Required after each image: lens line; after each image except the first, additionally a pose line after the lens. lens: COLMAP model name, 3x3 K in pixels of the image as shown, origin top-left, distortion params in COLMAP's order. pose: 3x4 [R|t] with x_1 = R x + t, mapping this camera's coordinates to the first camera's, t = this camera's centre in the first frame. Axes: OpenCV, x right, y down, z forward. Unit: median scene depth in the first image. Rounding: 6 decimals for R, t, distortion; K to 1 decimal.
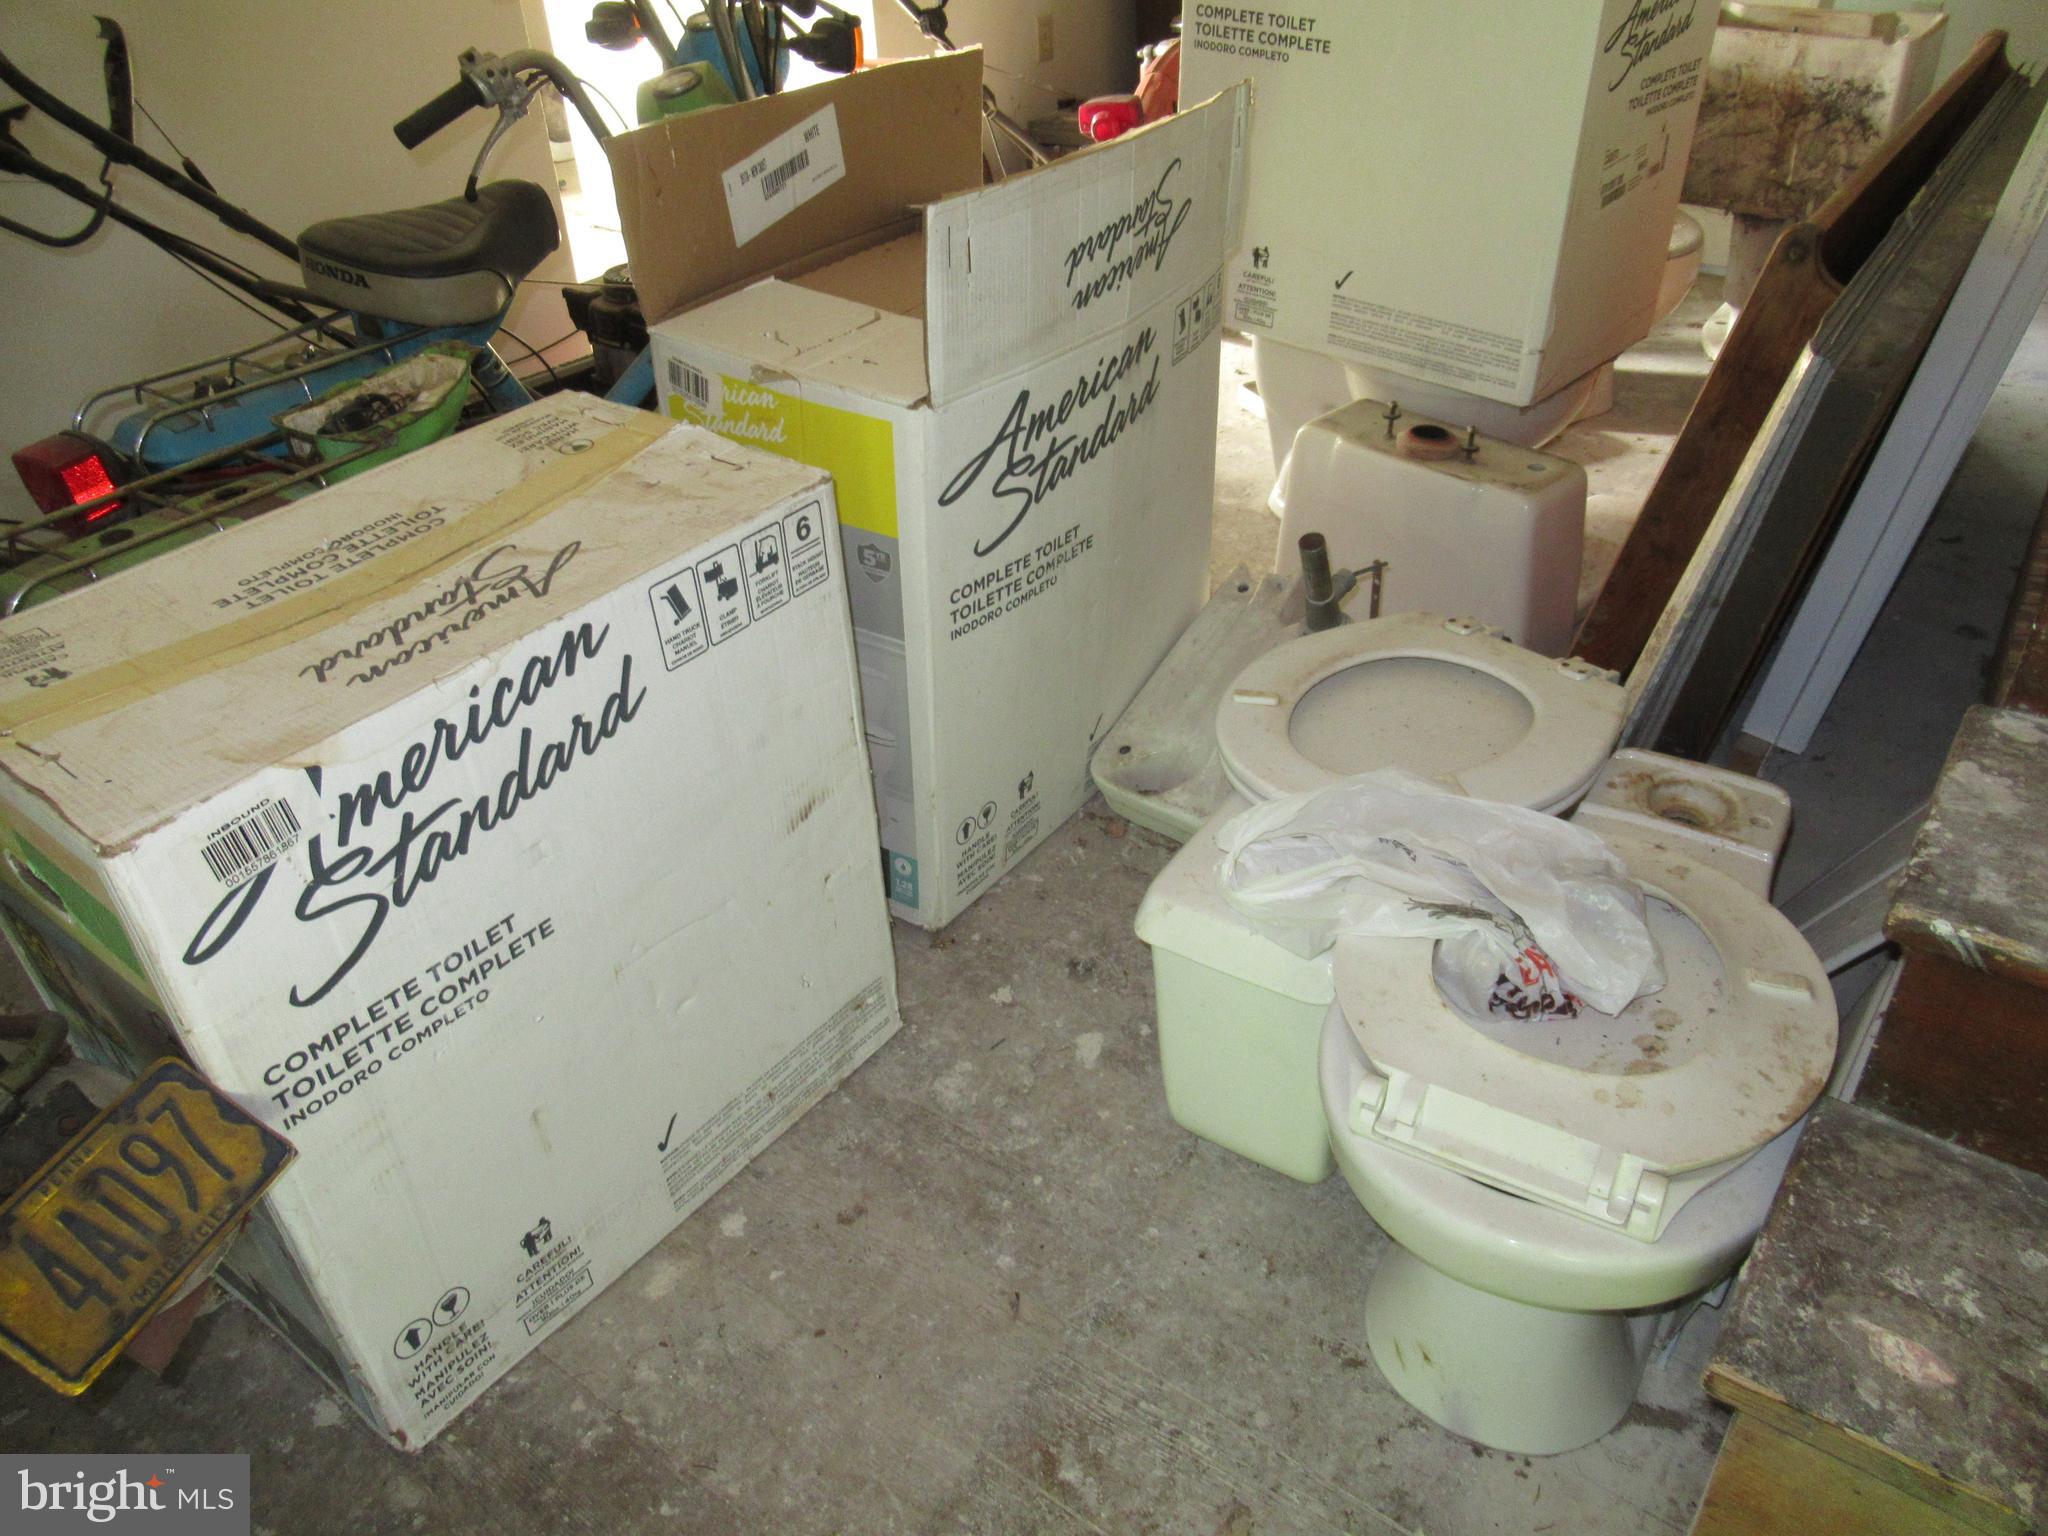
lens RADIAL K [[1527.7, 0, 1027.6], [0, 1527.7, 770.5], [0, 0, 1]] dist [-0.016680, 0.013129]
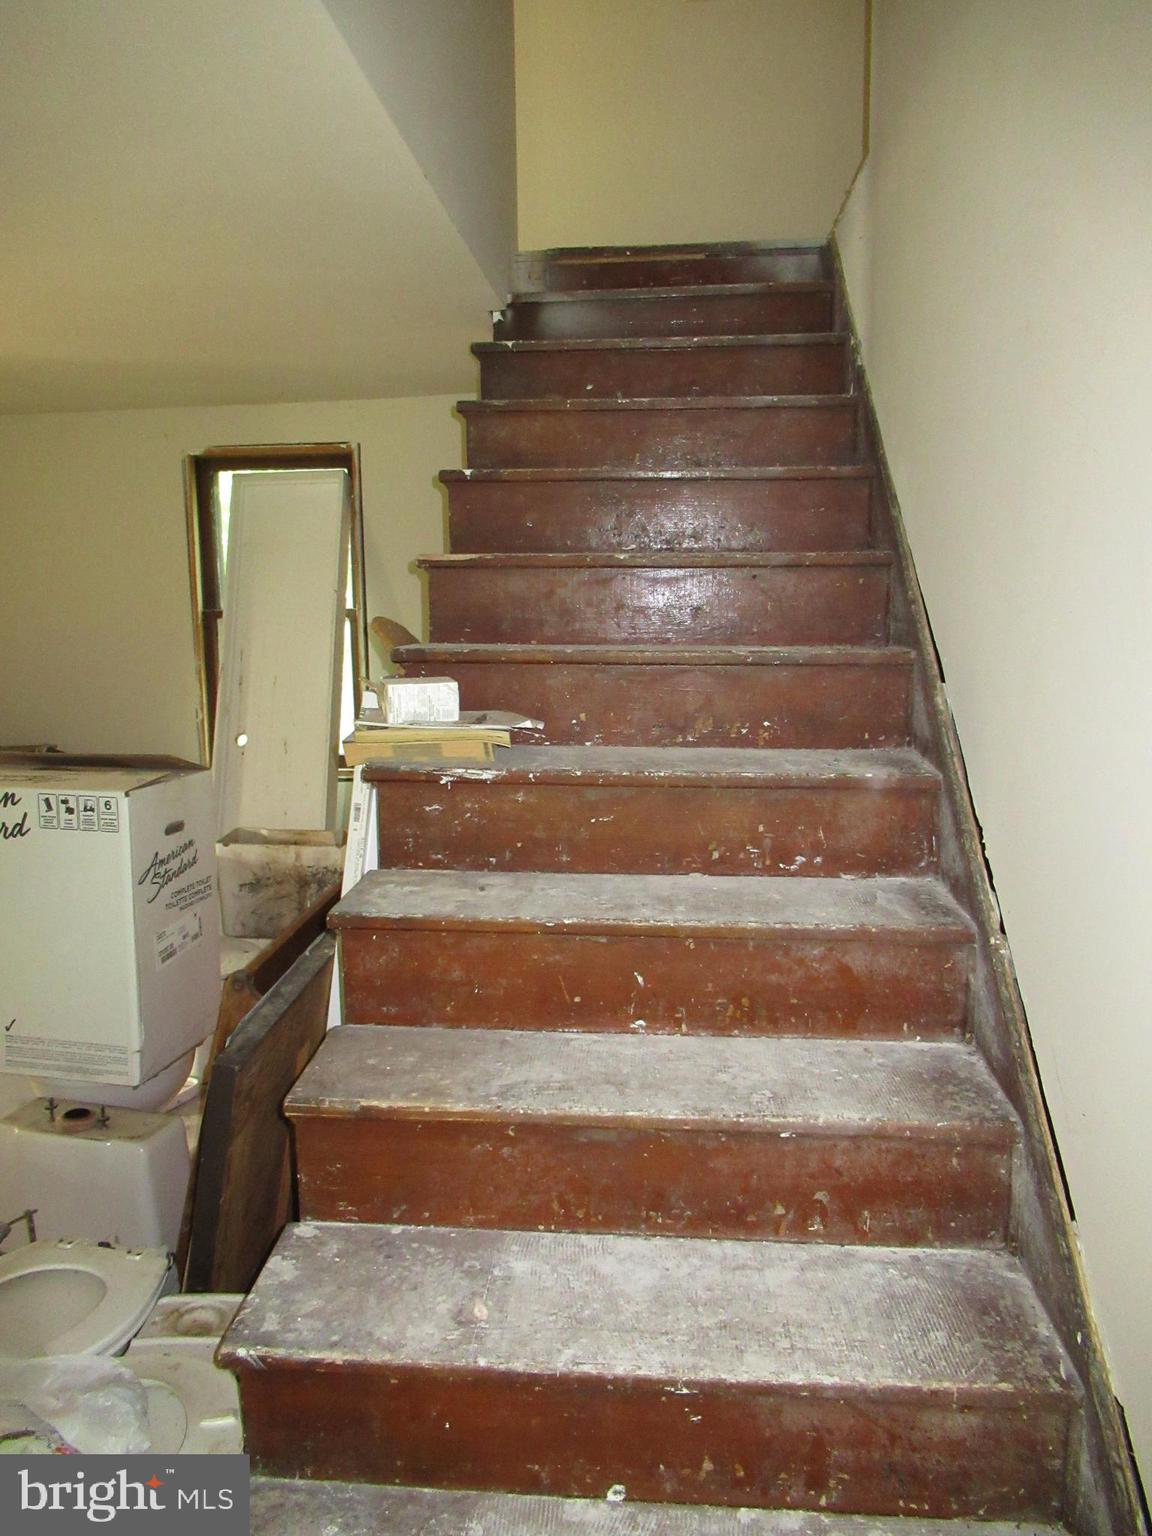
lens RADIAL K [[1145.8, 0, 574.0], [0, 1145.8, 761.0], [0, 0, 1]] dist [-0.016680, 0.013129]
pose [[0.850928, -0.043335, 0.523492, 0.107110], [0.281495, 0.879027, -0.384800, 0.053636], [-0.443488, 0.474798, 0.760188, -0.284431]]
